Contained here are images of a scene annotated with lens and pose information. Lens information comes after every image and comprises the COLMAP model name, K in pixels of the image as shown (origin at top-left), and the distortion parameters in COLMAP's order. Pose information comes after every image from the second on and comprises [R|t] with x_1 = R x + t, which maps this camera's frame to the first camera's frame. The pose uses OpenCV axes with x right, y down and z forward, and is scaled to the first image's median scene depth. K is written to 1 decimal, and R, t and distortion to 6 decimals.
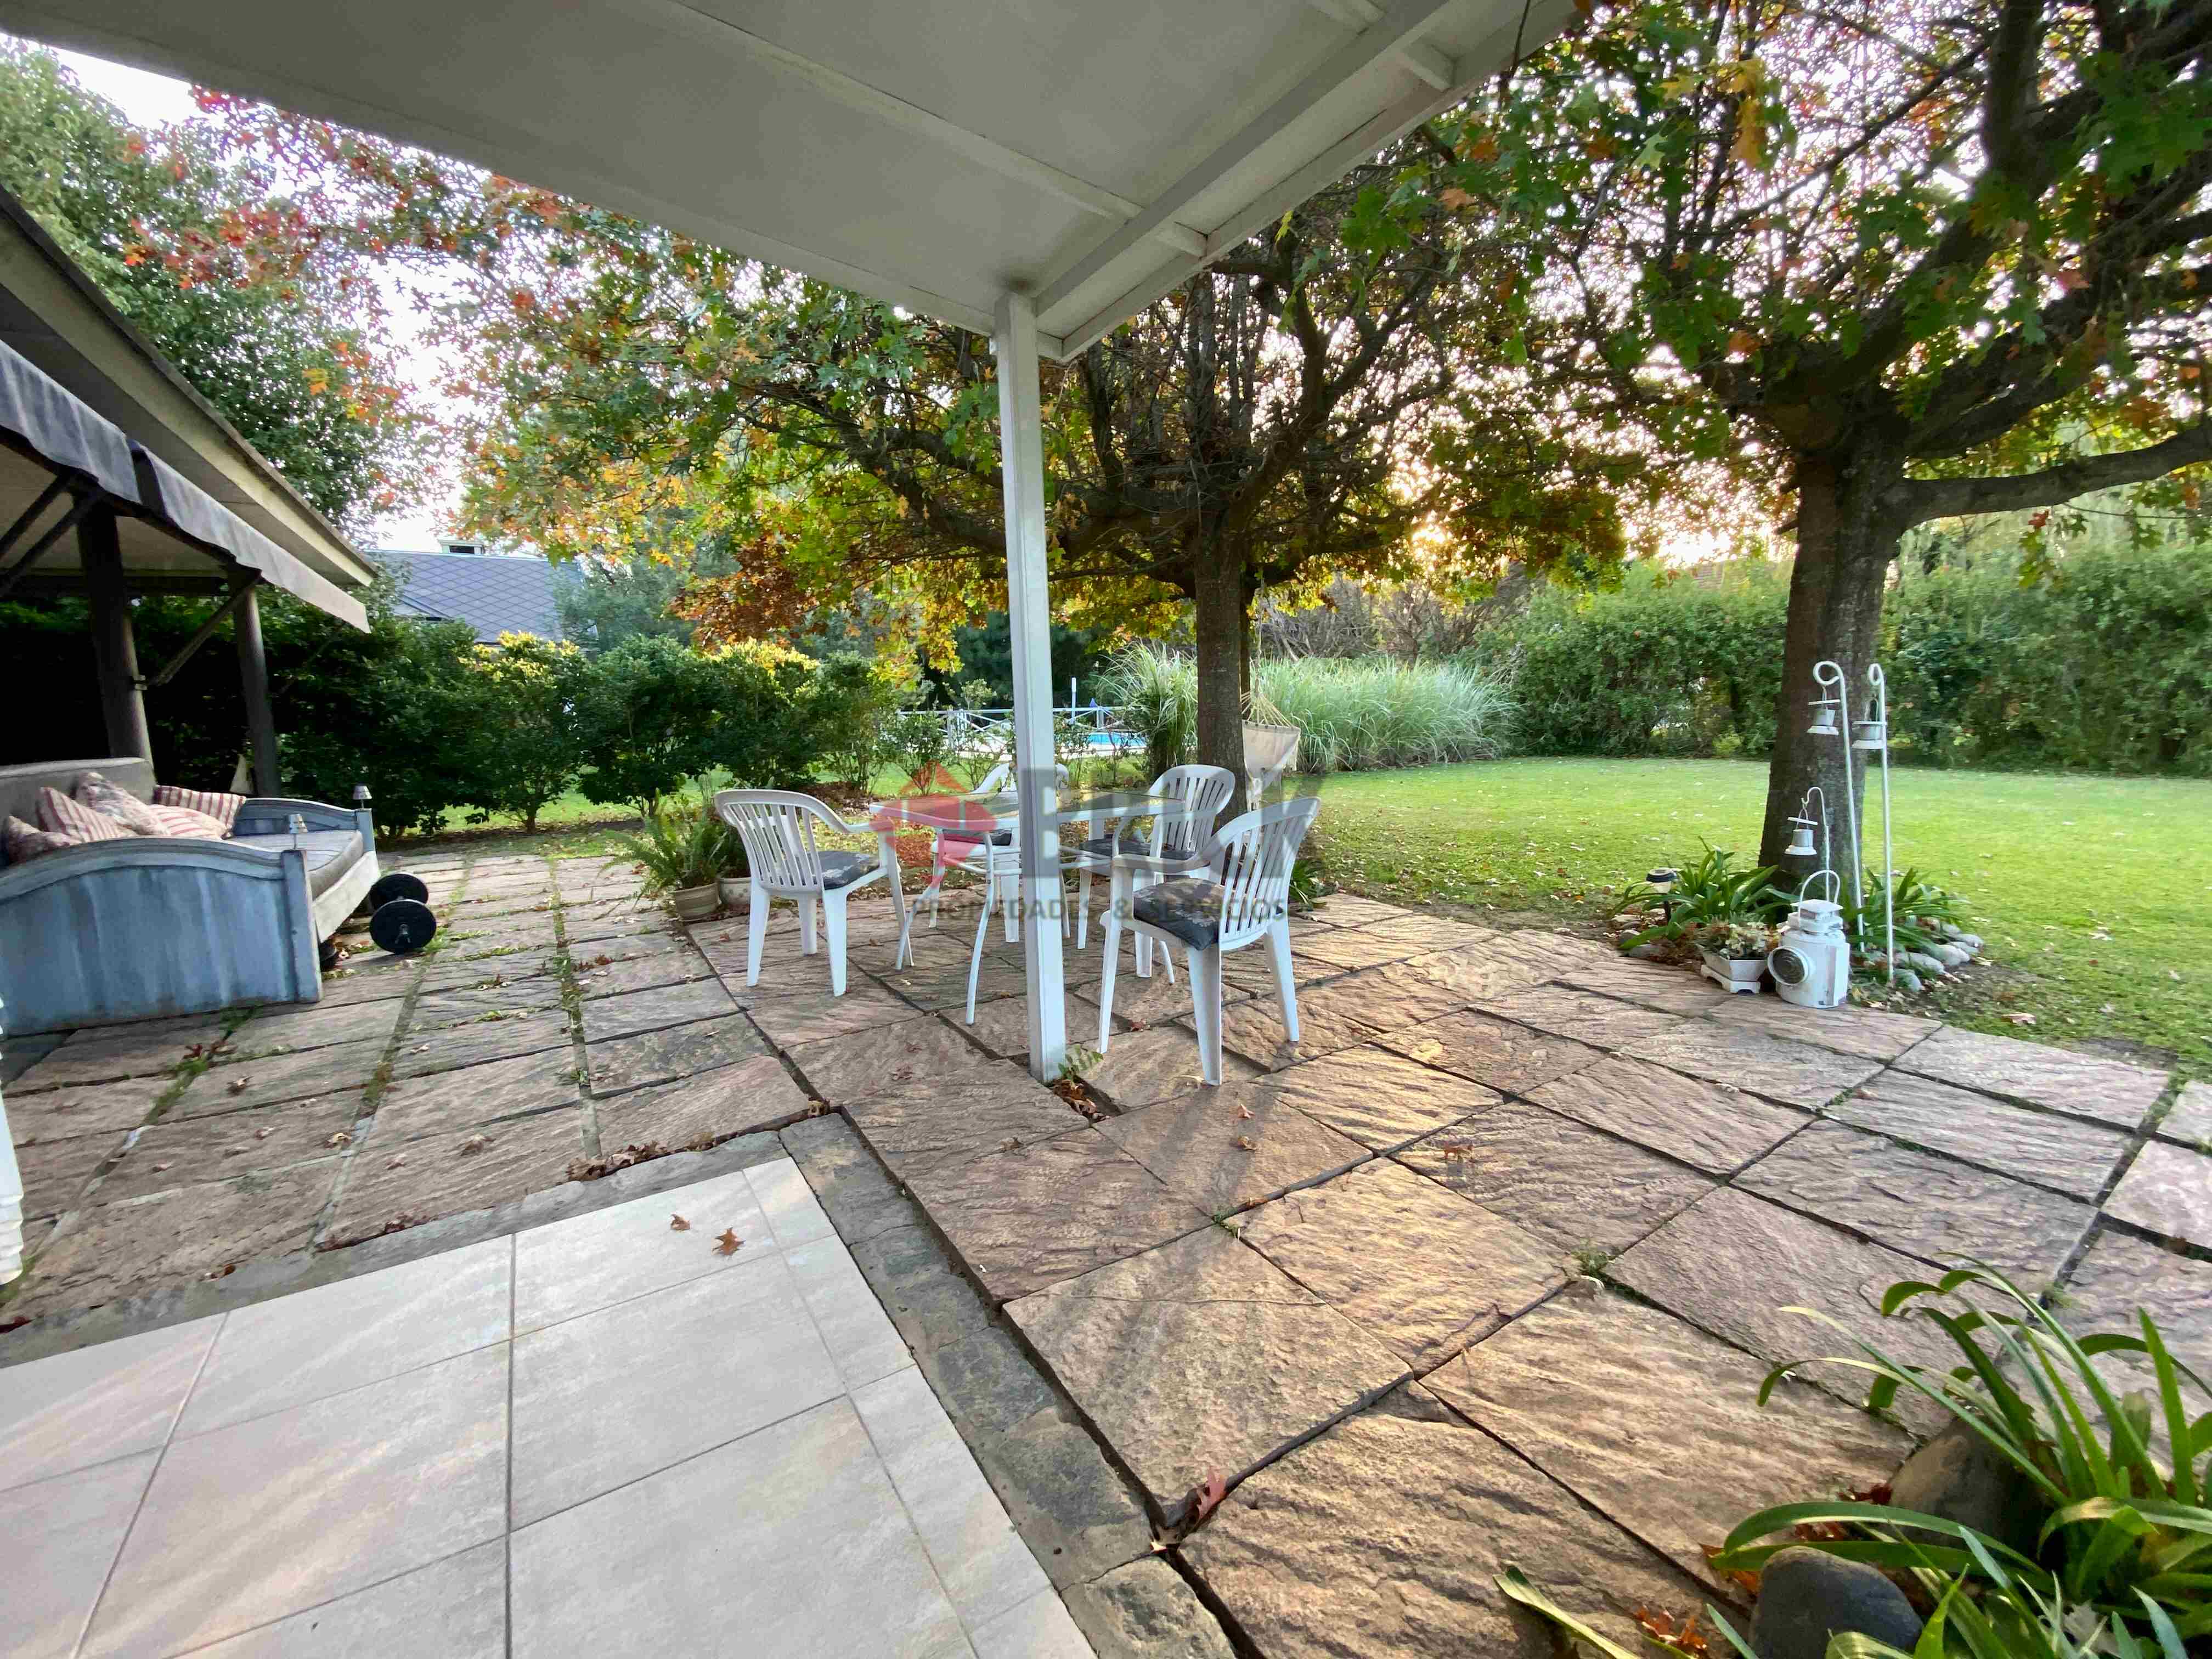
lens RADIAL K [[886.6, 0, 1117.1], [0, 886.6, 824.2], [0, 0, 1]] dist [0.007242, -0.014714]
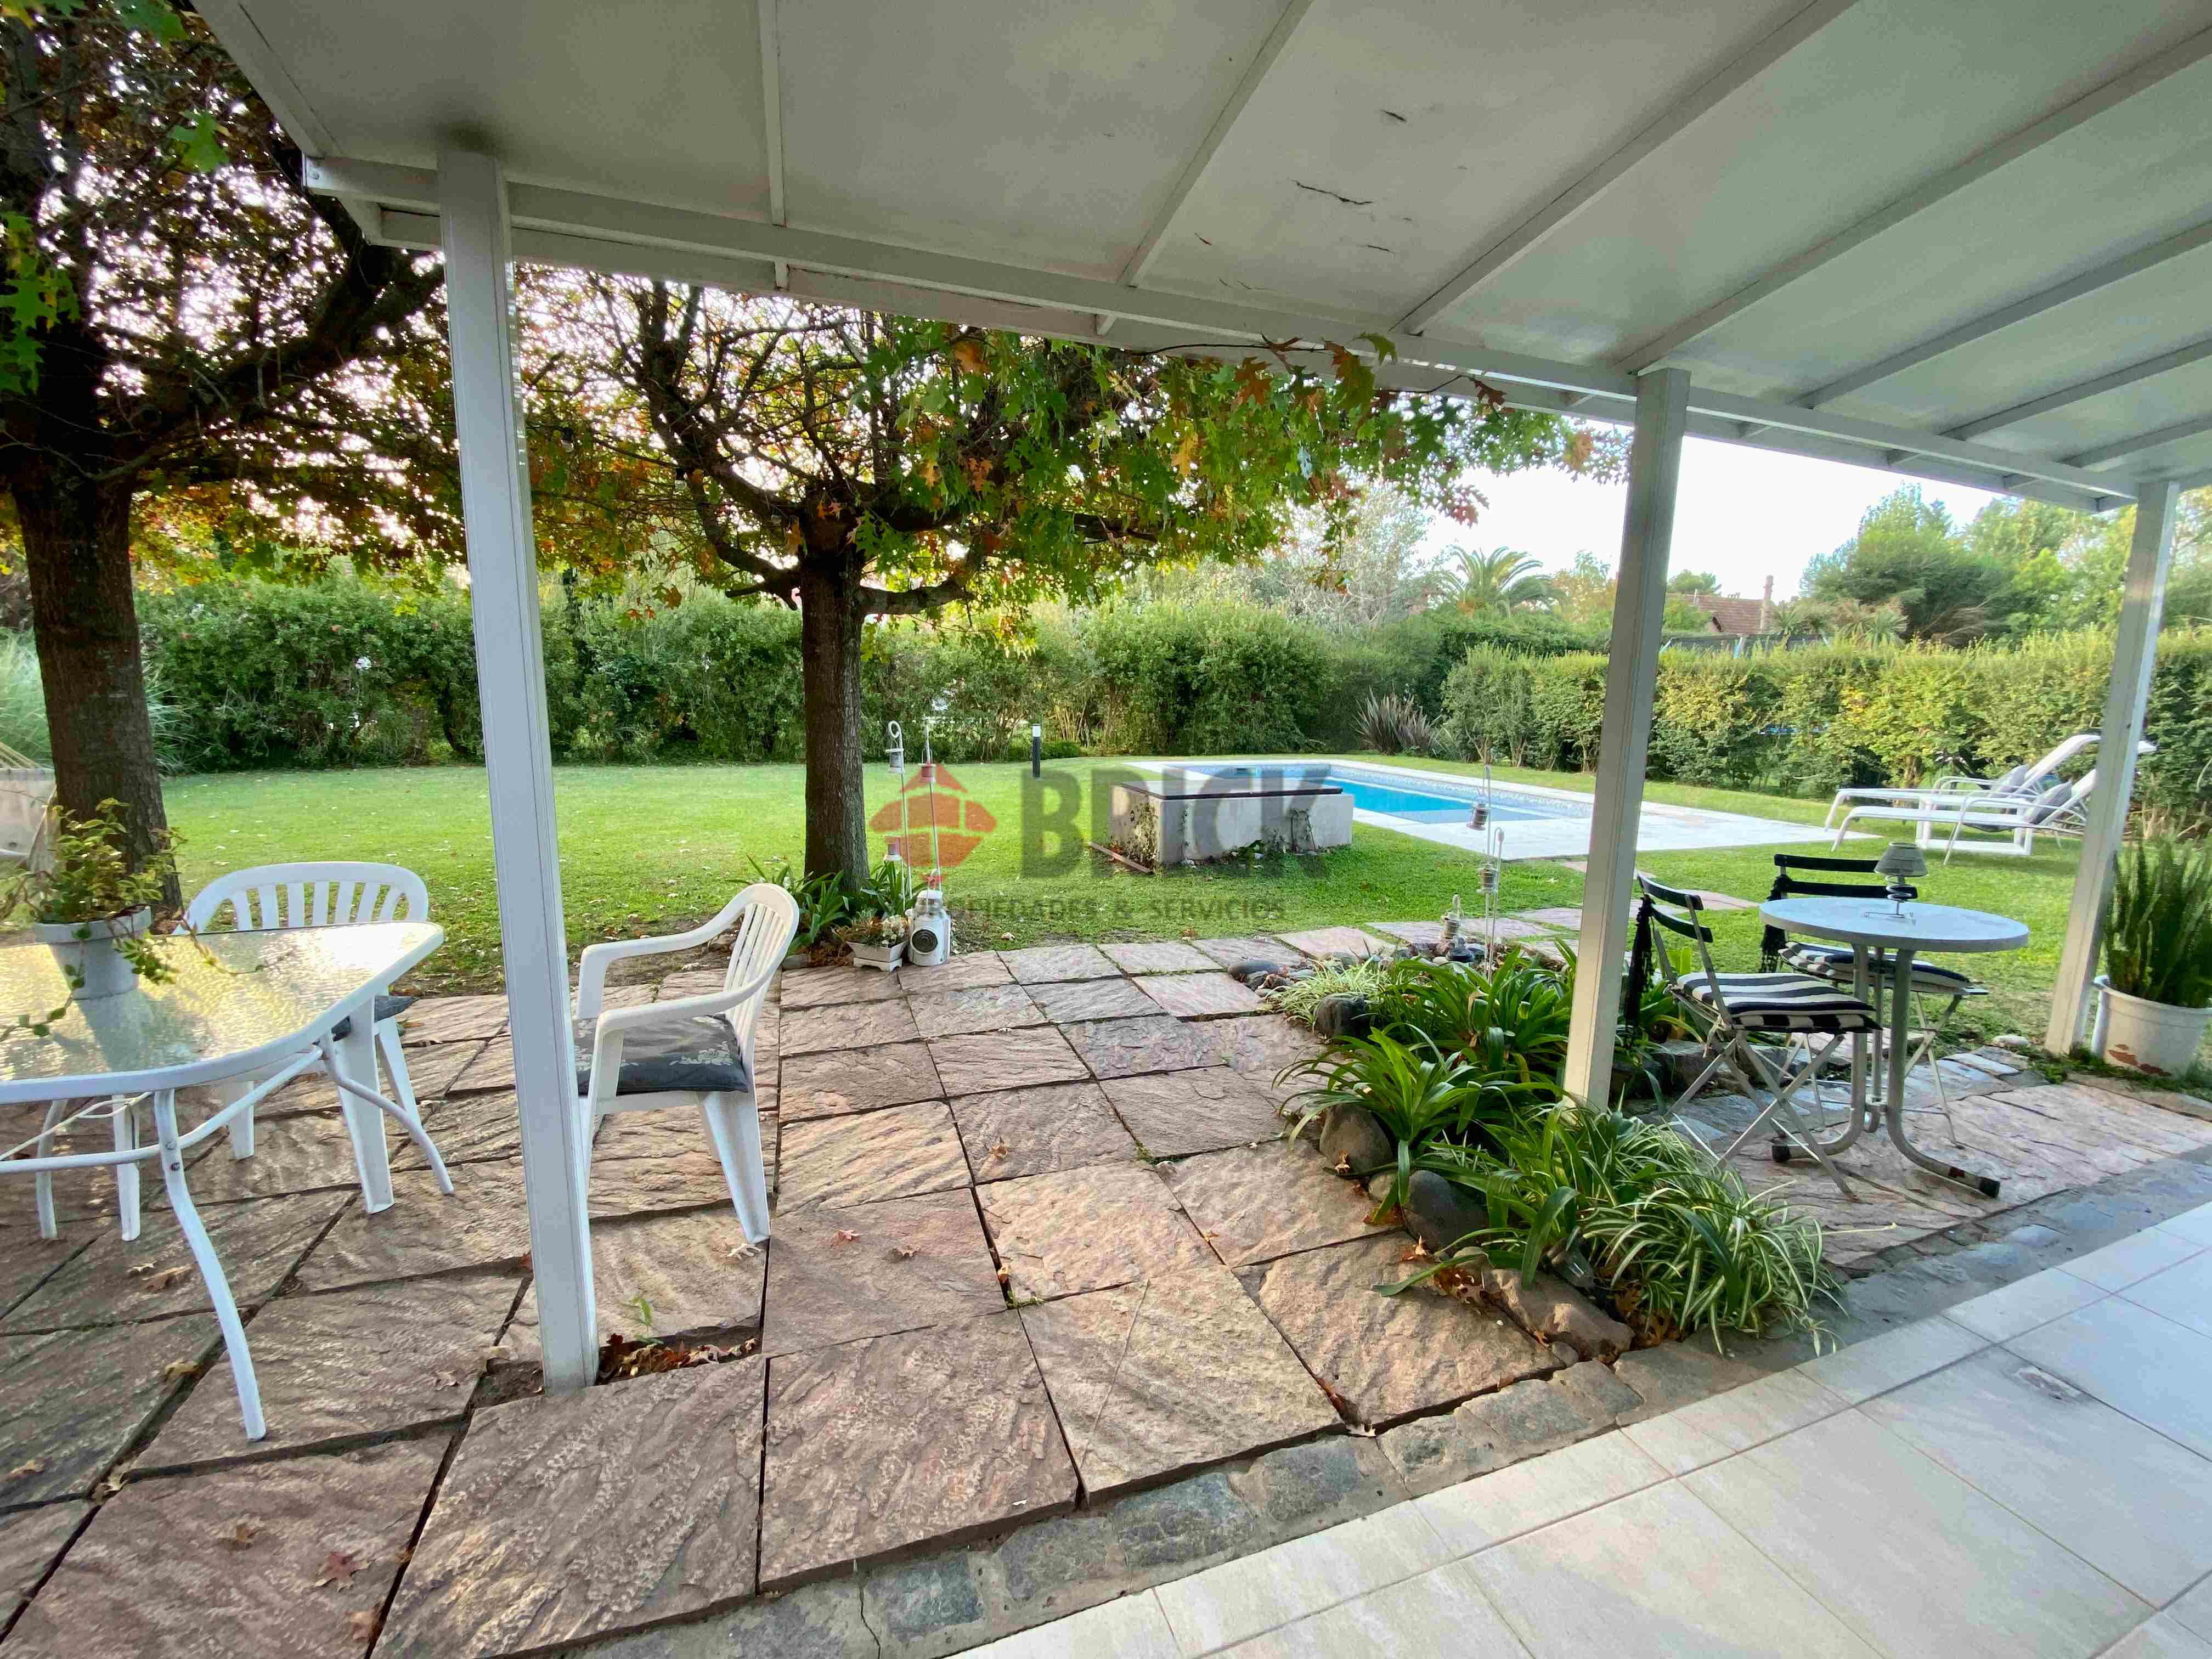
lens RADIAL K [[886.6, 0, 1086.0], [0, 886.6, 838.7], [0, 0, 1]] dist [0.007242, -0.014714]
pose [[0.242487, -0.133281, 0.960956, -0.547880], [0.108902, 0.987997, 0.109551, -0.135455], [-0.964023, 0.078085, 0.254092, 0.427535]]
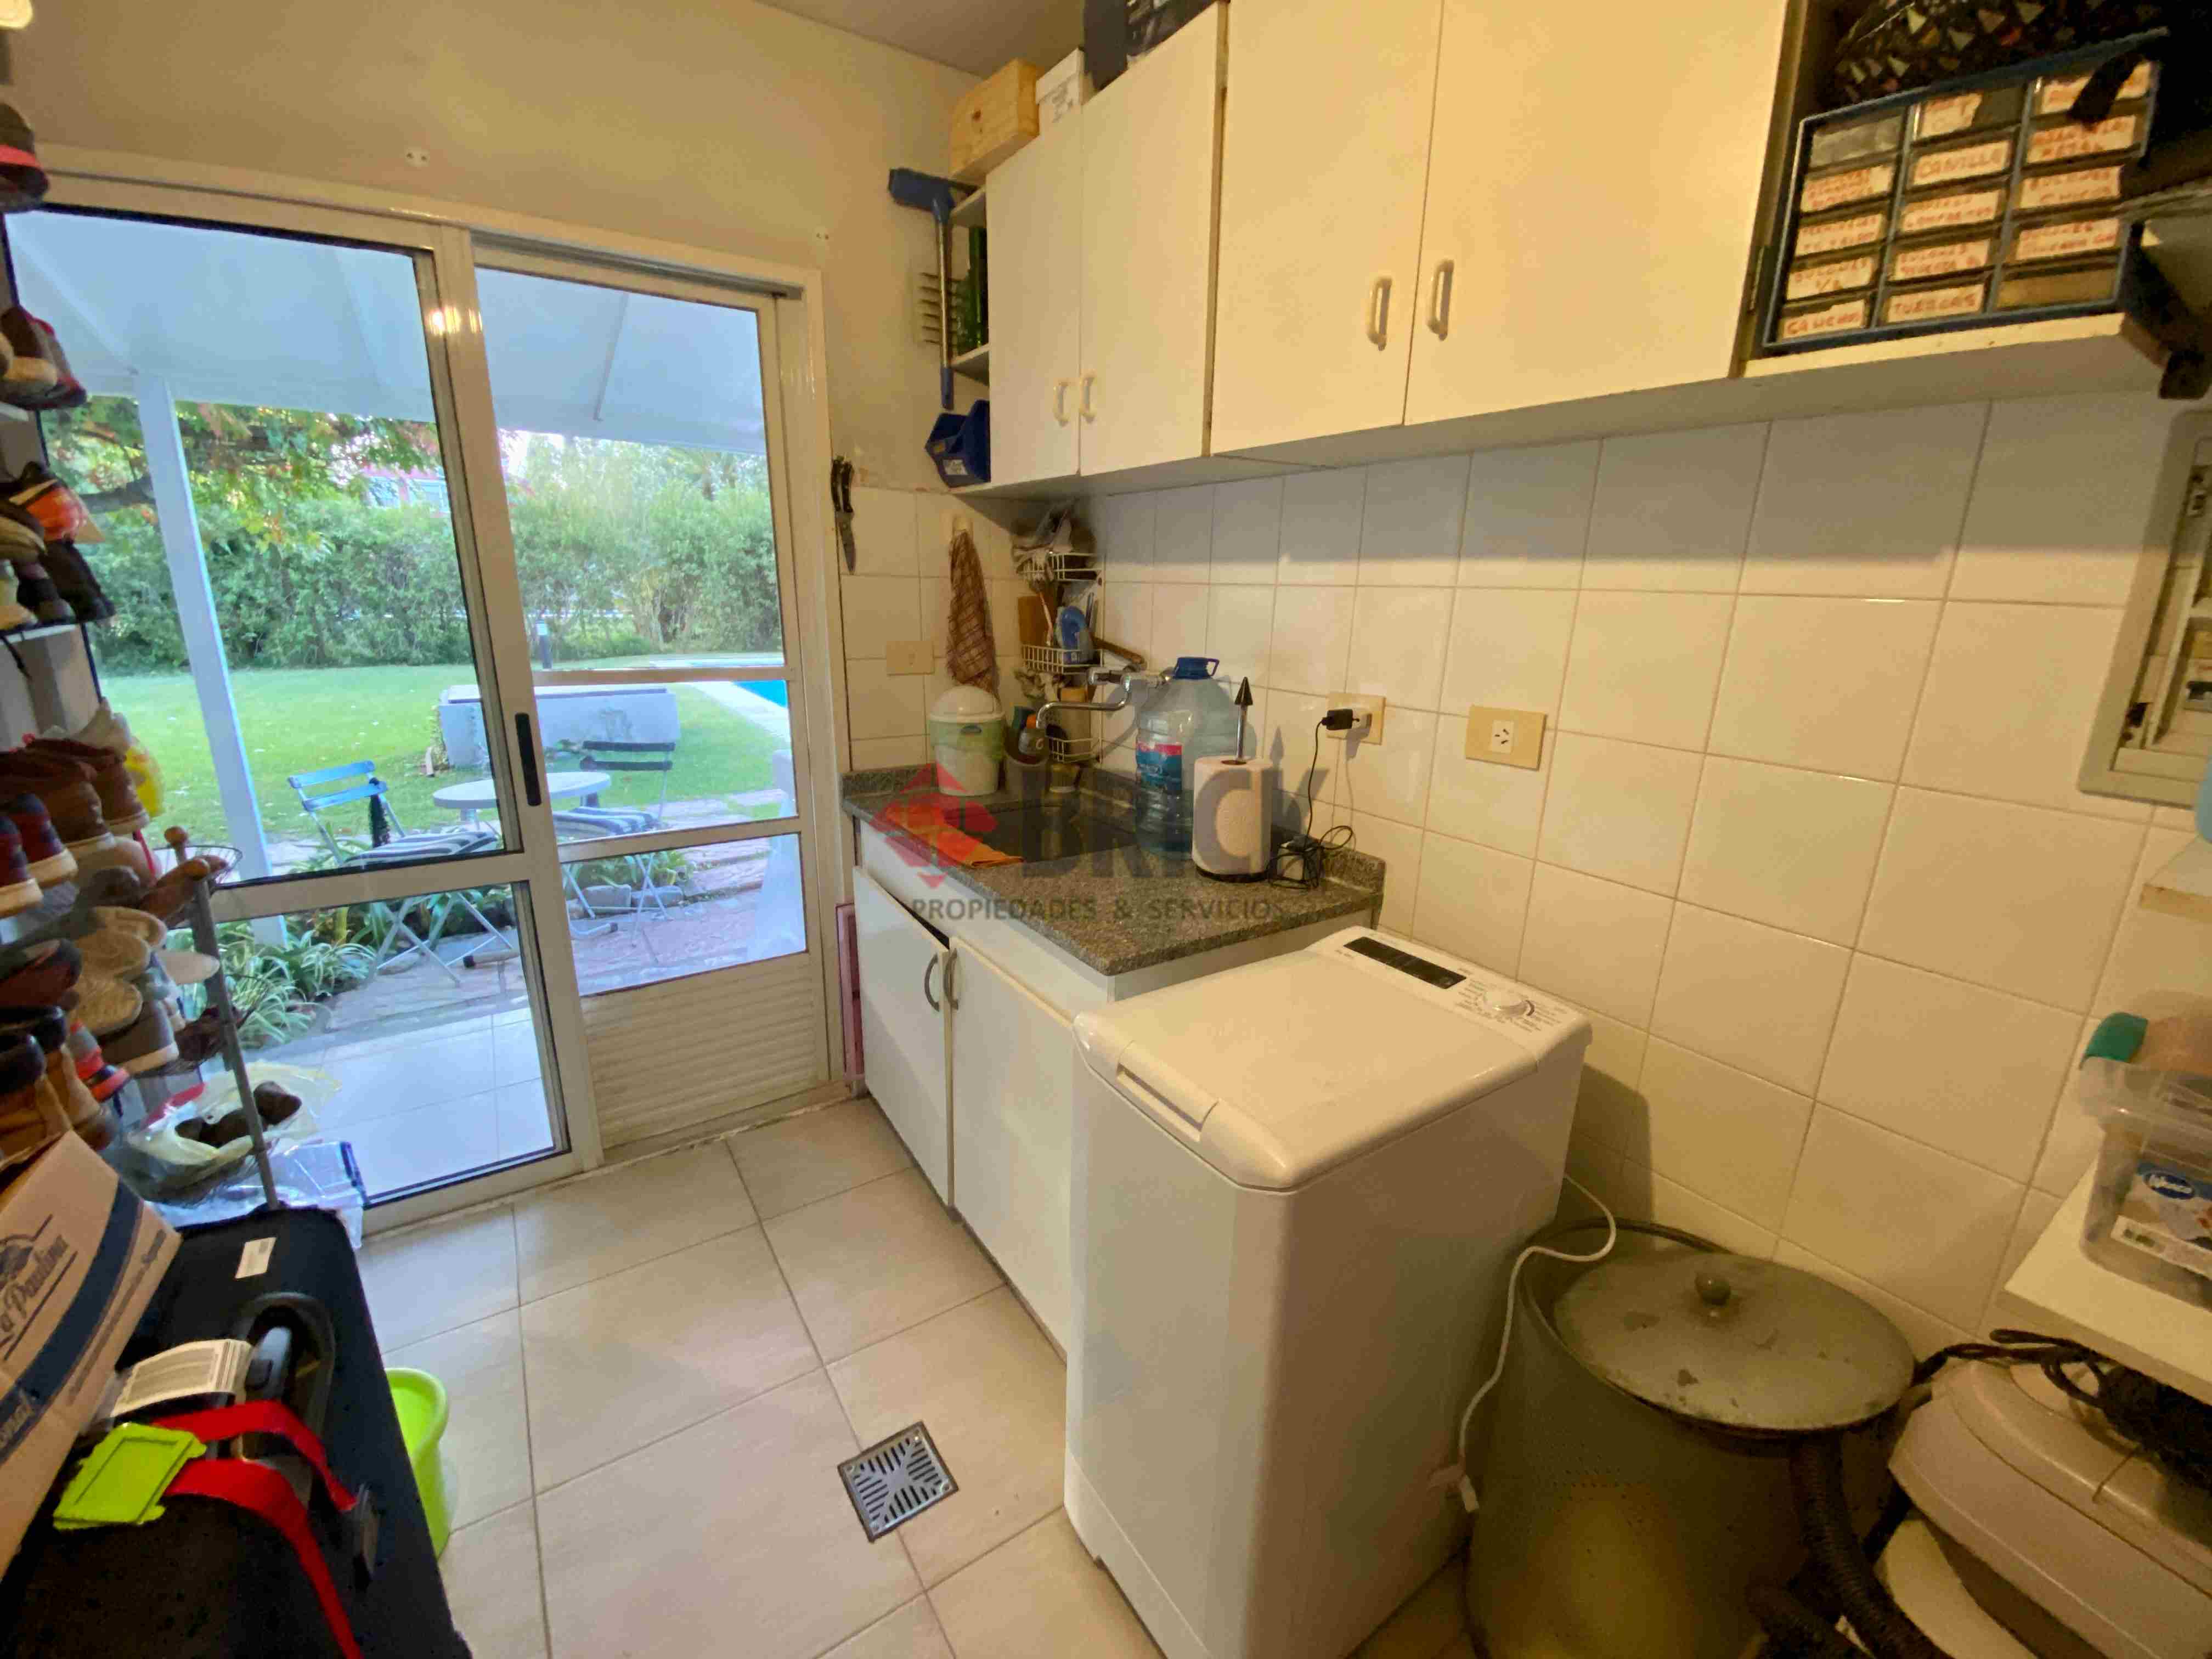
lens RADIAL K [[886.6, 0, 1103.0], [0, 886.6, 837.7], [0, 0, 1]] dist [0.007242, -0.014714]
pose [[-0.031510, -0.256718, 0.965973, -0.768473], [0.114887, 0.959117, 0.258643, -0.027653], [-0.992879, 0.119127, -0.000728, -0.993412]]
